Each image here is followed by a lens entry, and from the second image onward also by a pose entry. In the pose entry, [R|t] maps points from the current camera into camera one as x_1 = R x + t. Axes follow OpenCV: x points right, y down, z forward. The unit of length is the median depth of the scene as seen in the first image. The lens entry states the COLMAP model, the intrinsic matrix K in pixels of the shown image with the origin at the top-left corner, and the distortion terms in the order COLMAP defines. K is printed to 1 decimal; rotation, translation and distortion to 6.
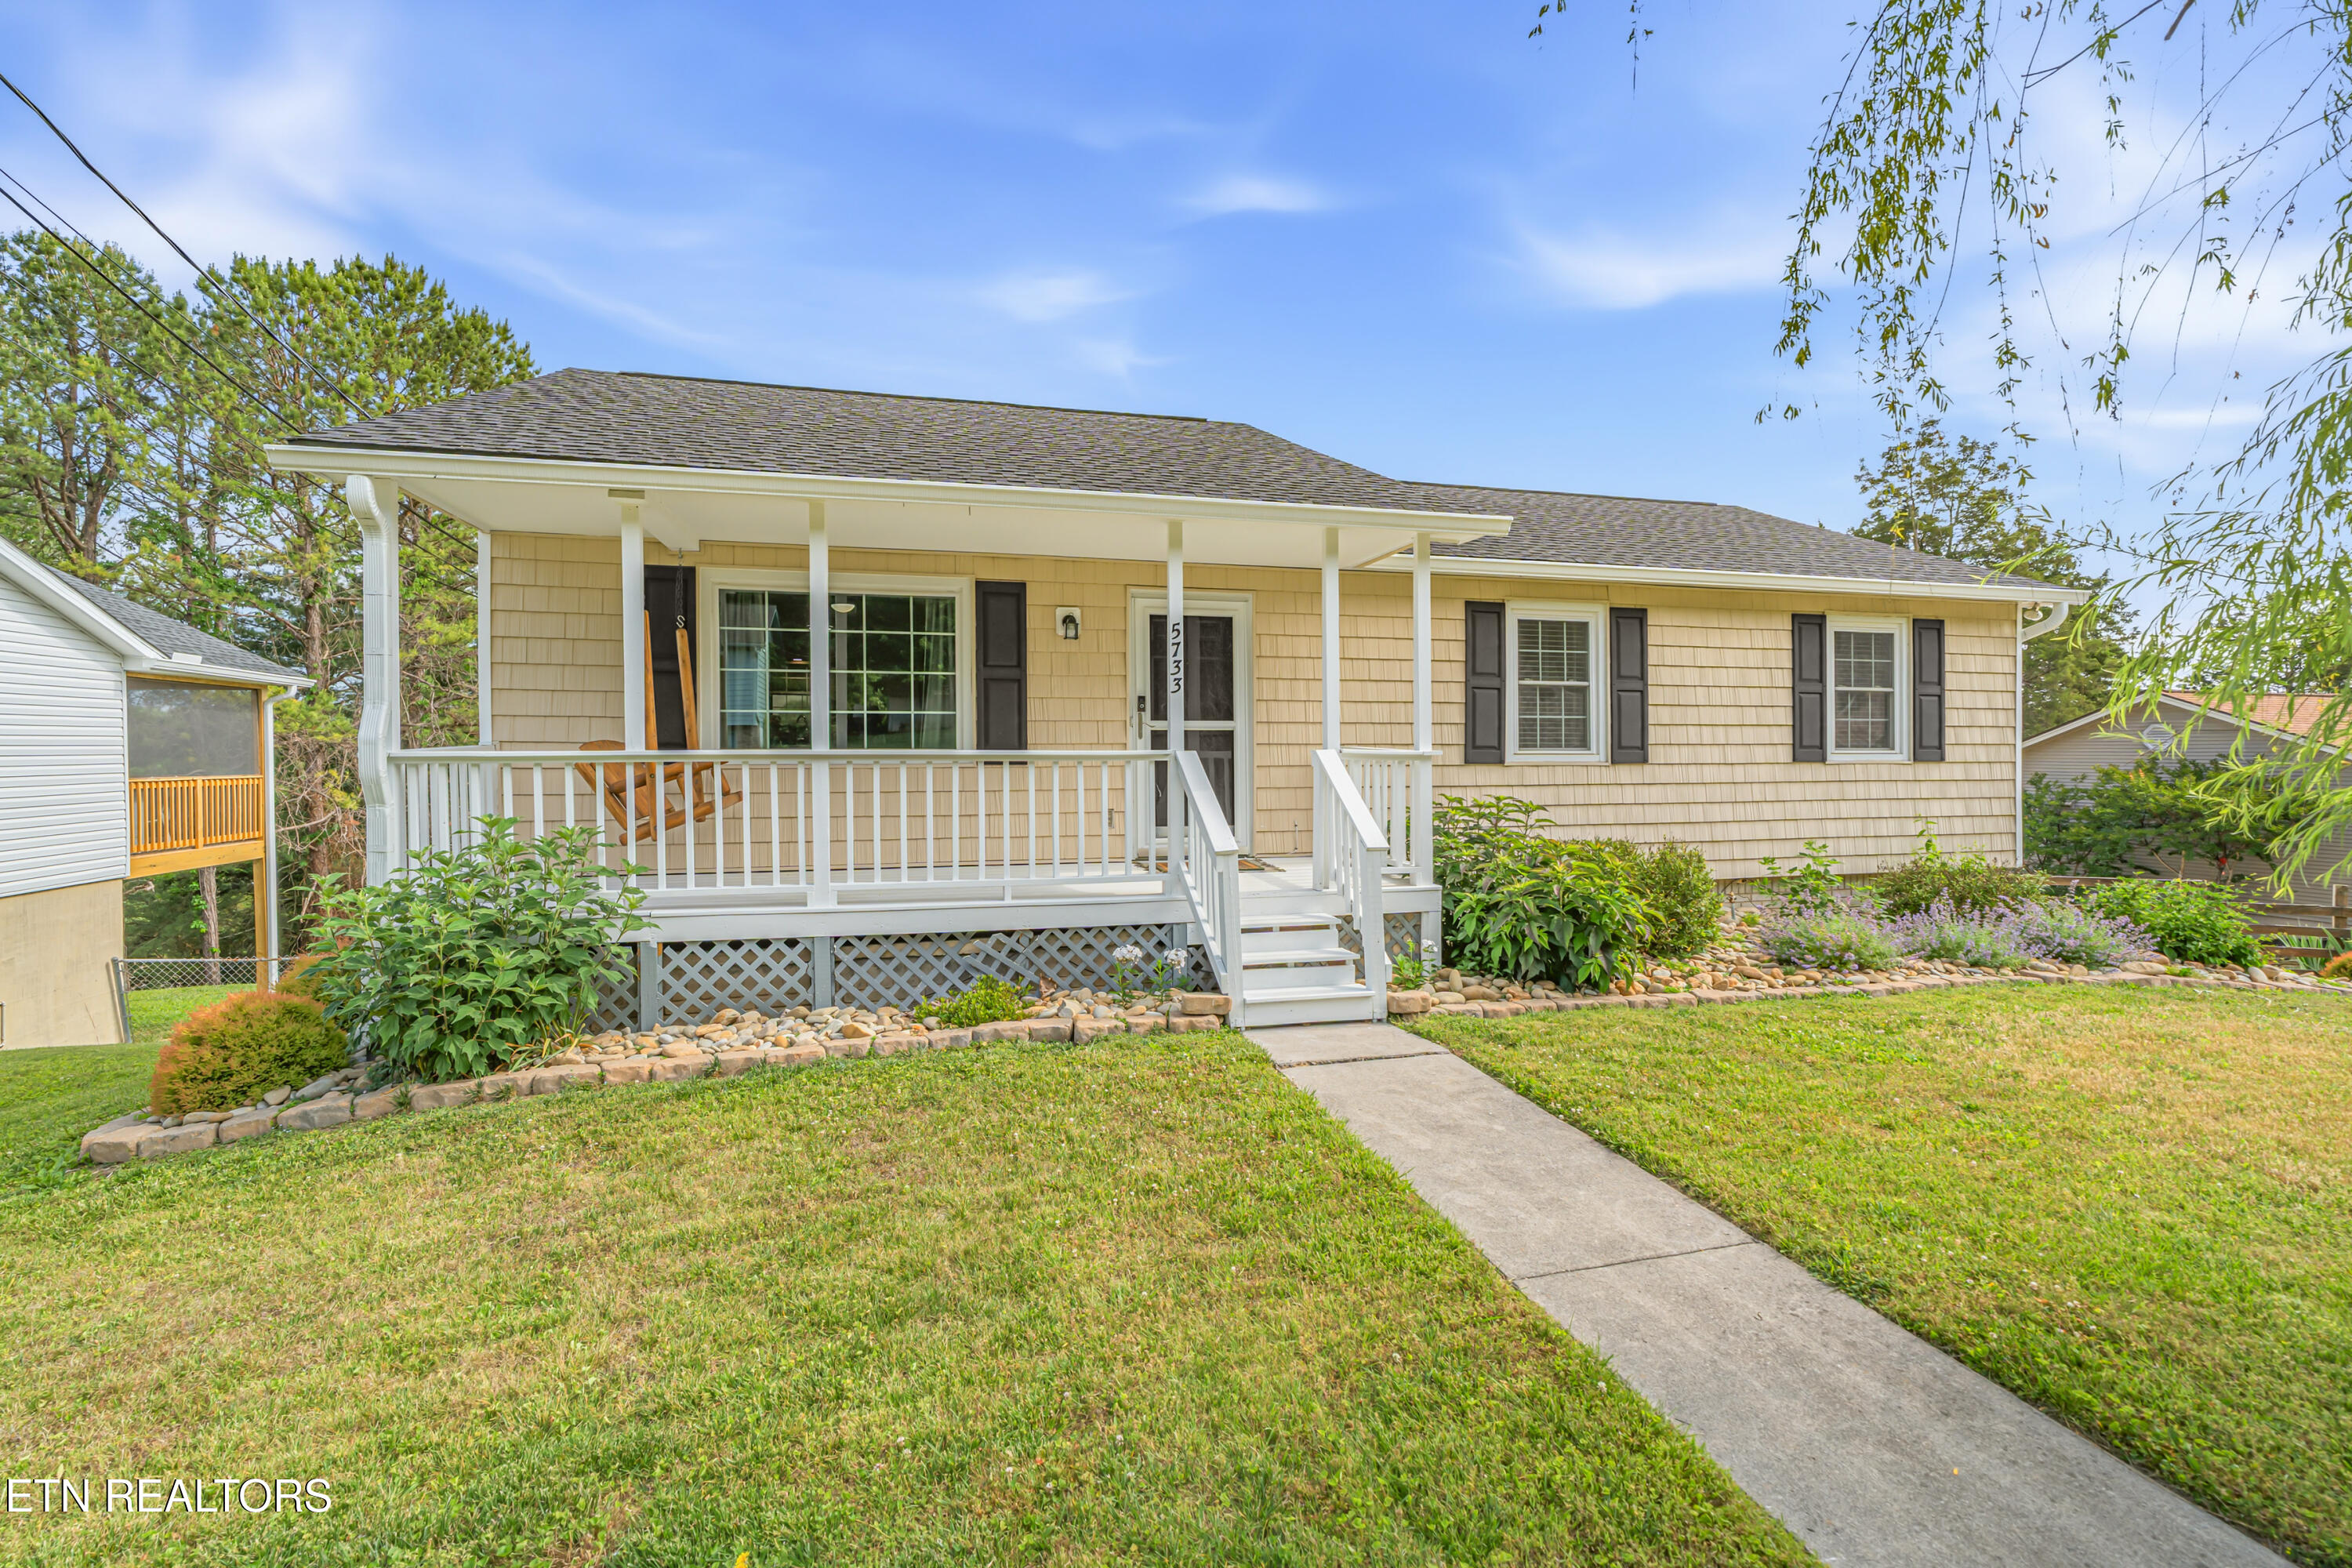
lens RADIAL K [[1059.5, 0, 1193.2], [0, 1059.5, 772.4], [0, 0, 1]] dist [0.002234, -0.000271]
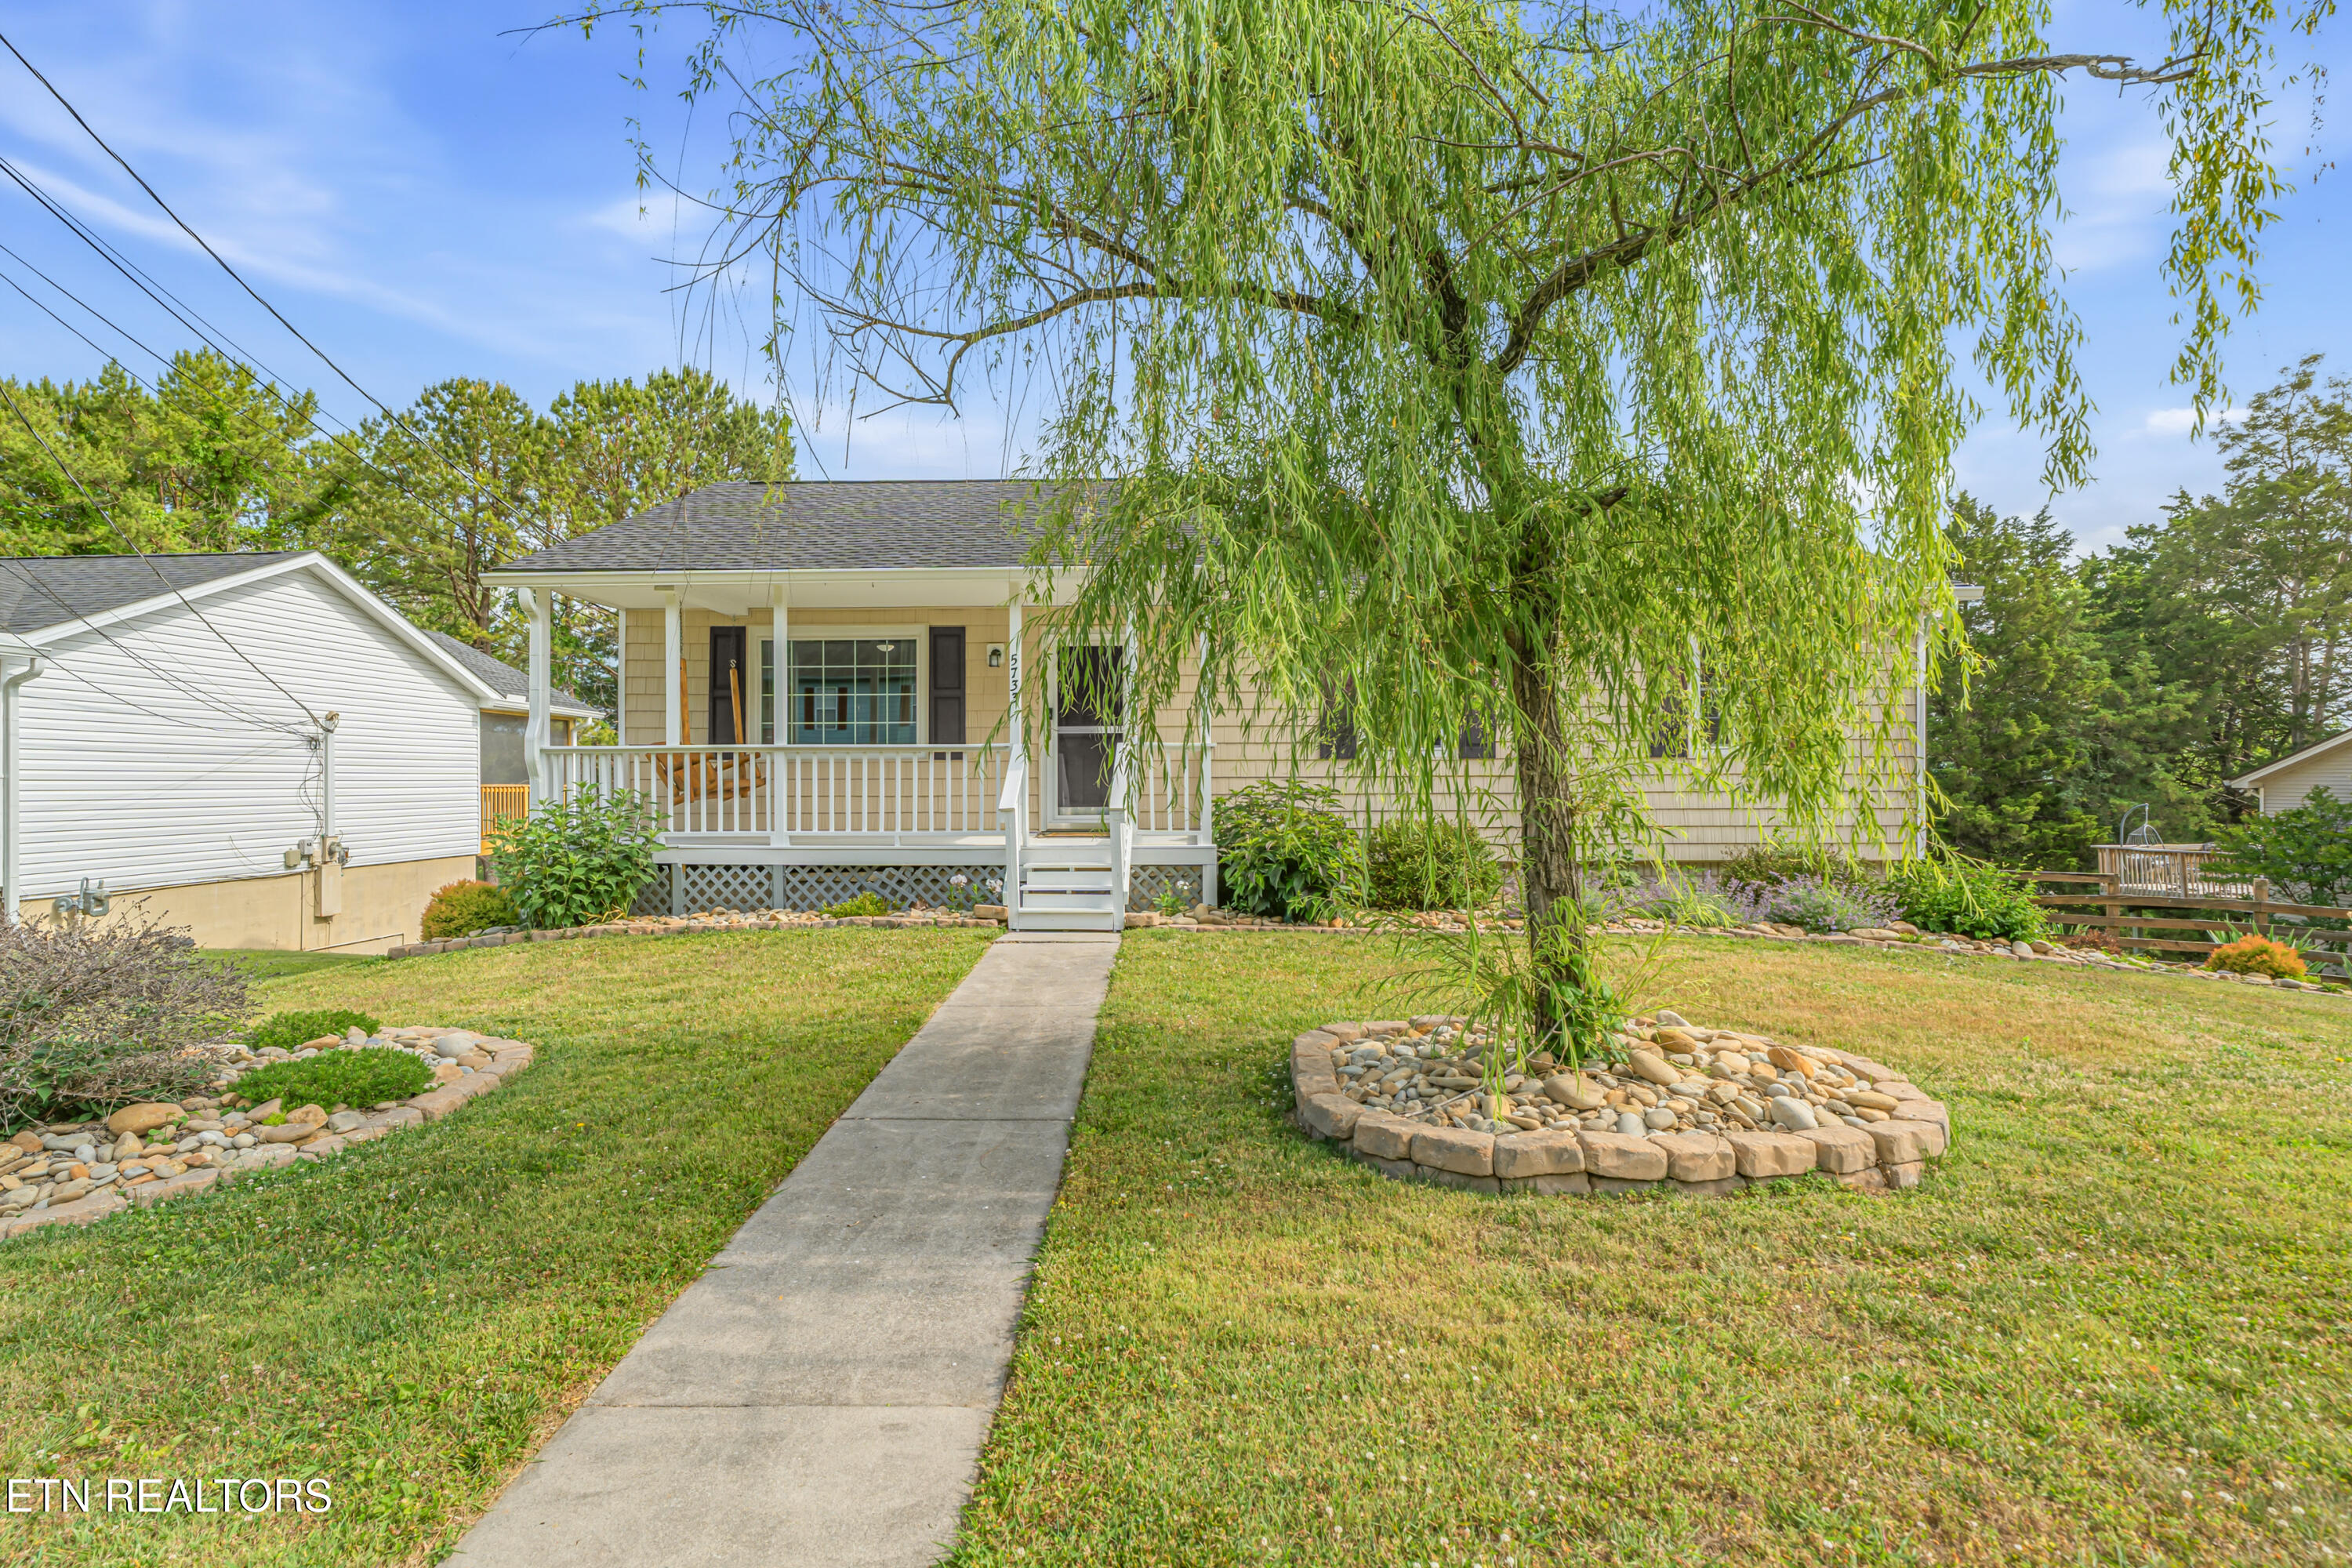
lens RADIAL K [[1130.0, 0, 1159.6], [0, 1130.0, 781.4], [0, 0, 1]] dist [0.002424, 0.000449]
pose [[0.960266, -0.002477, -0.279075, 0.615117], [-0.002957, 0.999814, -0.019049, 0.059992], [0.279071, 0.019117, 0.960080, -0.410517]]
